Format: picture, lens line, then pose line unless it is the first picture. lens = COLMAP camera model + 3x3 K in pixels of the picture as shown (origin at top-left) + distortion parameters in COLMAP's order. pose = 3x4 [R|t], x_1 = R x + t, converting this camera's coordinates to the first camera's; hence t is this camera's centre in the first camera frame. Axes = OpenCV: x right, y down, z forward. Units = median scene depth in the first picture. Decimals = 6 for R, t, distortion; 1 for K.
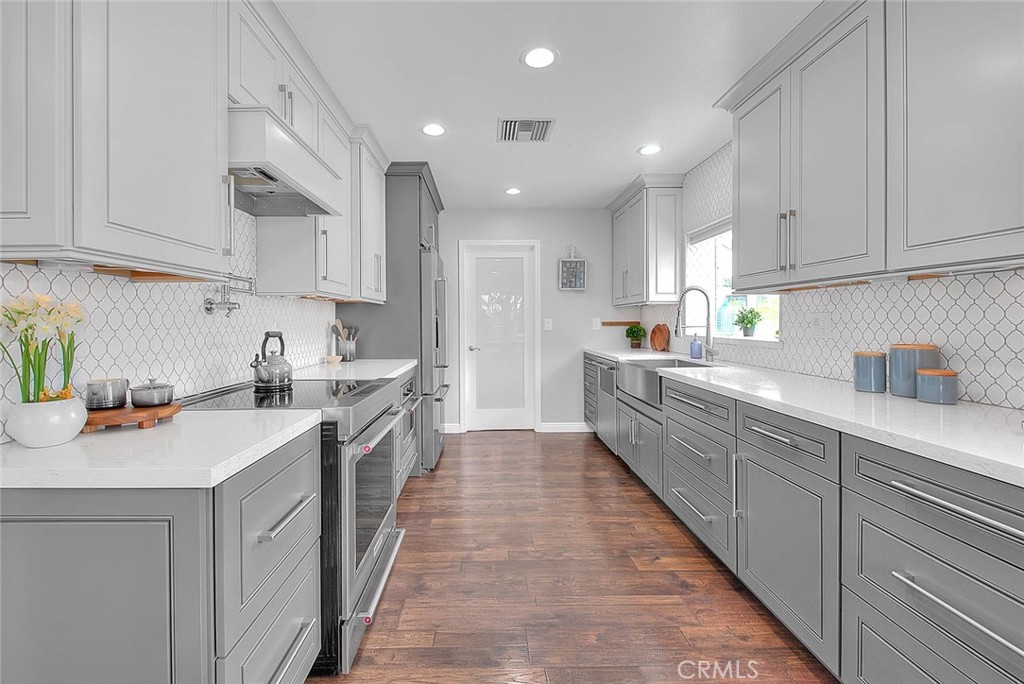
lens RADIAL K [[423.5, 0, 497.8], [0, 423.5, 325.2], [0, 0, 1]] dist [0.003521, -0.001239]
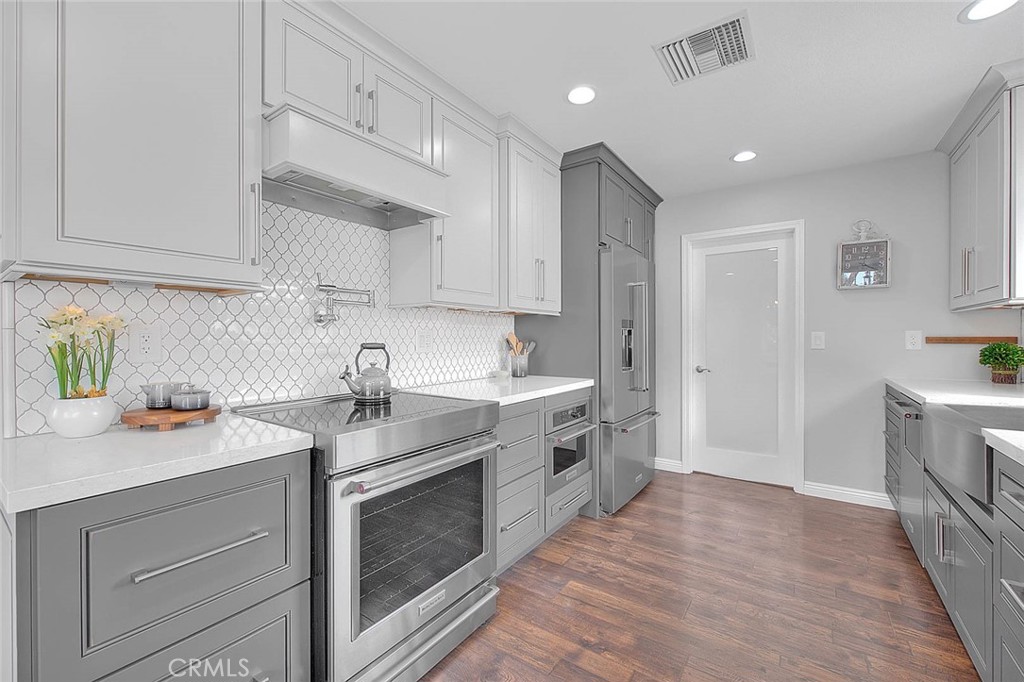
lens RADIAL K [[423.5, 0, 521.2], [0, 423.5, 337.7], [0, 0, 1]] dist [0.003521, -0.001239]
pose [[0.813689, 0.005623, -0.581273, 0.189234], [-0.009222, 0.999952, -0.003236, 0.001235], [0.581227, 0.007994, 0.813702, 0.235744]]
